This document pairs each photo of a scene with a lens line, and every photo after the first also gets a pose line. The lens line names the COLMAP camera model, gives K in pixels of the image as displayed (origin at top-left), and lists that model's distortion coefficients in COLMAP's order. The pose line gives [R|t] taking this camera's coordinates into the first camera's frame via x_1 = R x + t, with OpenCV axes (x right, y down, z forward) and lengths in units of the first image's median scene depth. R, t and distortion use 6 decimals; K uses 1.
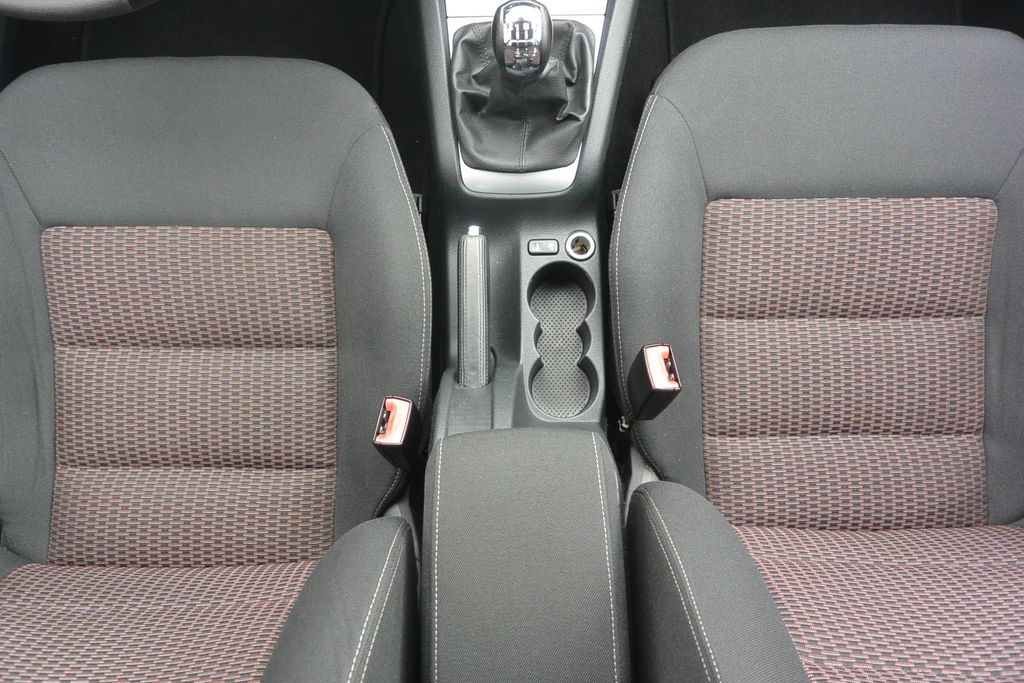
lens RADIAL K [[782.5, 0, 504.0], [0, 782.5, 340.8], [0, 0, 1]] dist [-0.011610, 0.031771]
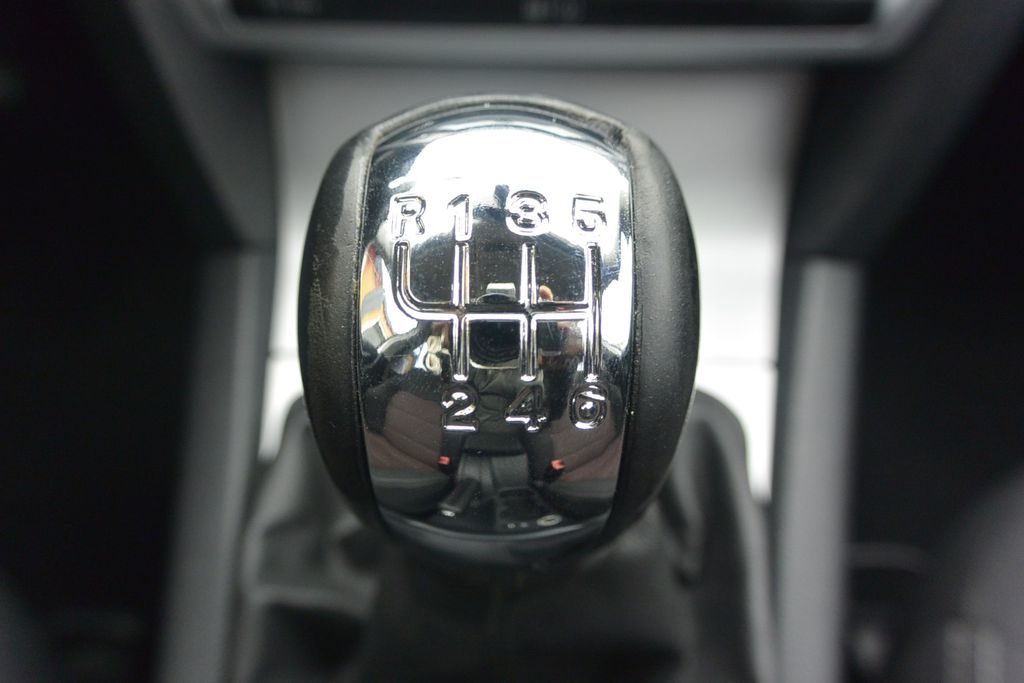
lens RADIAL K [[797.5, 0, 512.0], [0, 797.5, 341.5], [0, 0, 1]] dist [-0.000376, 0.001440]
pose [[0.999439, 0.031793, 0.010577, 0.019863], [-0.021661, 0.853927, -0.519941, -0.251385], [-0.025562, 0.519420, 0.854136, 0.715834]]
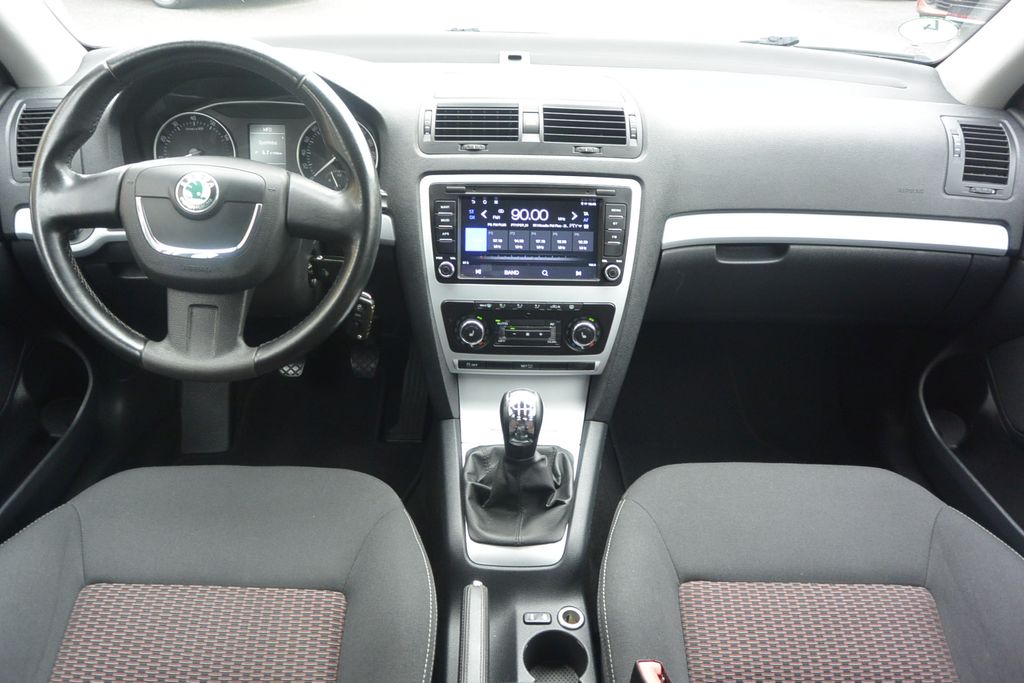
lens RADIAL K [[782.5, 0, 504.0], [0, 782.5, 340.8], [0, 0, 1]] dist [-0.011610, 0.031771]
pose [[0.999219, 0.034471, 0.019323, -0.032530], [-0.008362, 0.662341, -0.749156, 0.468148], [-0.038622, 0.748409, 0.662112, -0.014240]]
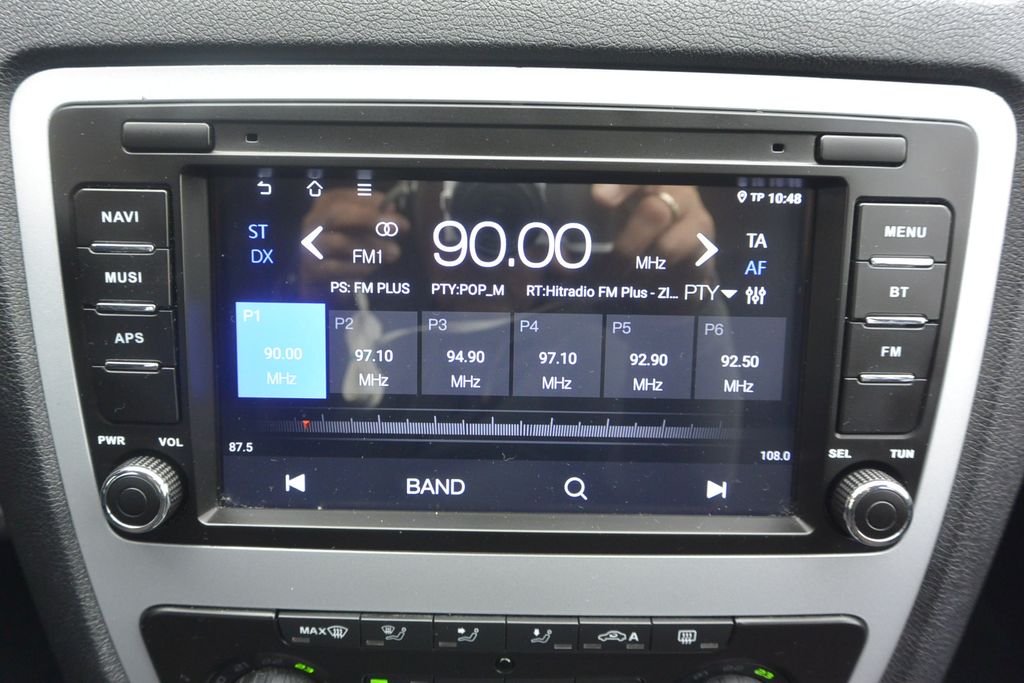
lens RADIAL K [[879.8, 0, 504.1], [0, 879.8, 338.1], [0, 0, 1]] dist [-0.001896, 0.009741]
pose [[0.999269, 0.037511, 0.007435, 0.023488], [-0.021596, 0.714011, -0.699801, -0.378394], [-0.031559, 0.699128, 0.714299, 0.469629]]
